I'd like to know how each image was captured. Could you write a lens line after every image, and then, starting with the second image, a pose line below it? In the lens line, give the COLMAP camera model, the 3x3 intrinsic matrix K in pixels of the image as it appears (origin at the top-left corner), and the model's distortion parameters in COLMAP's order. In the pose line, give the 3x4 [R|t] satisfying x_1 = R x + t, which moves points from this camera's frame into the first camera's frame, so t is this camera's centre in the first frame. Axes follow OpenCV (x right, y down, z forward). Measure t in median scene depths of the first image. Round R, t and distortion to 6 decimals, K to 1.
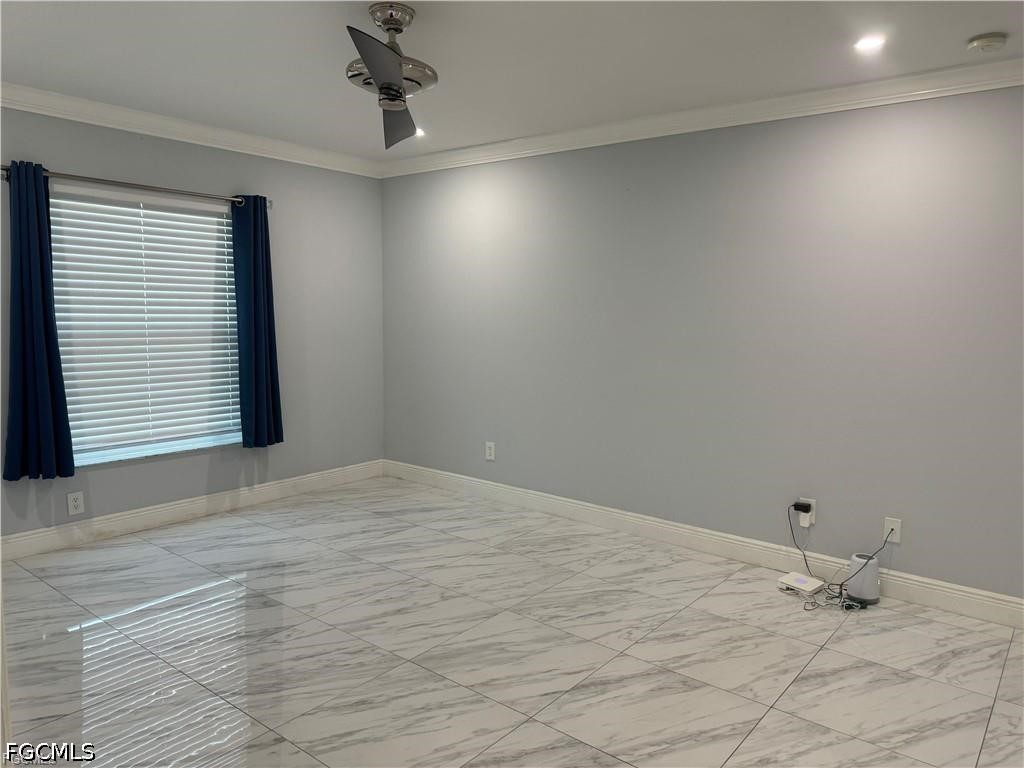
lens RADIAL K [[716.2, 0, 517.4], [0, 716.2, 381.4], [0, 0, 1]] dist [0.134247, -0.149967]
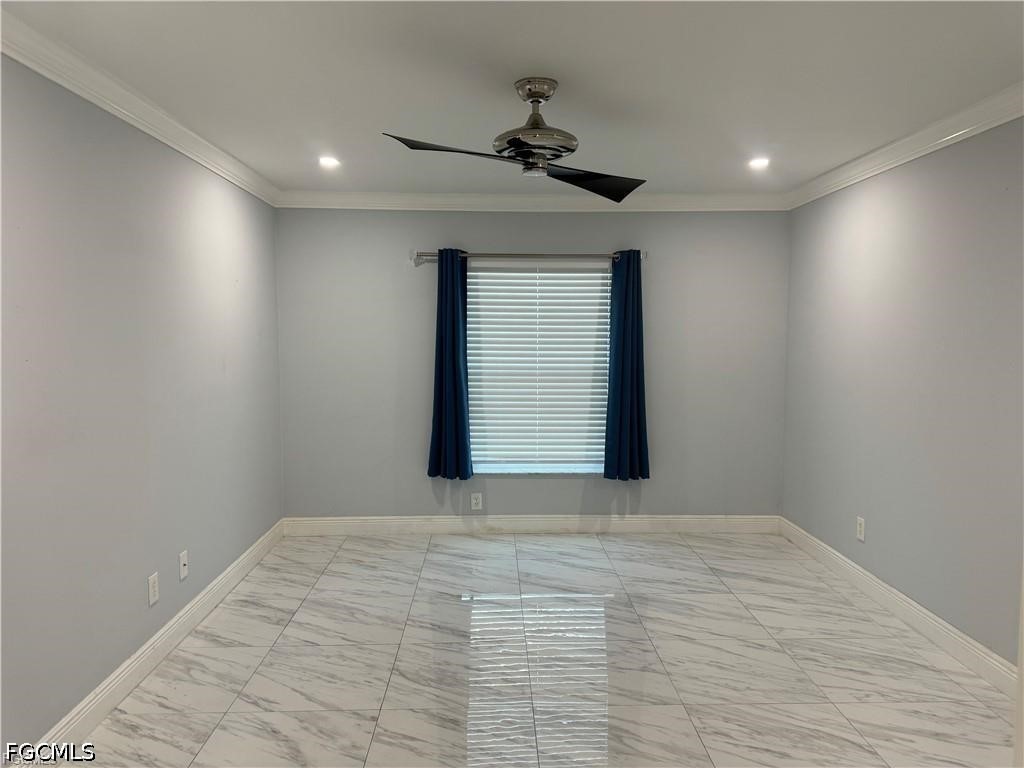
lens RADIAL K [[716.2, 0, 517.4], [0, 716.2, 381.4], [0, 0, 1]] dist [0.134247, -0.149967]
pose [[0.659120, 0.039736, -0.750988, 0.383376], [-0.072630, 0.997299, -0.010977, -0.036920], [0.748523, 0.061779, 0.660225, 0.187859]]
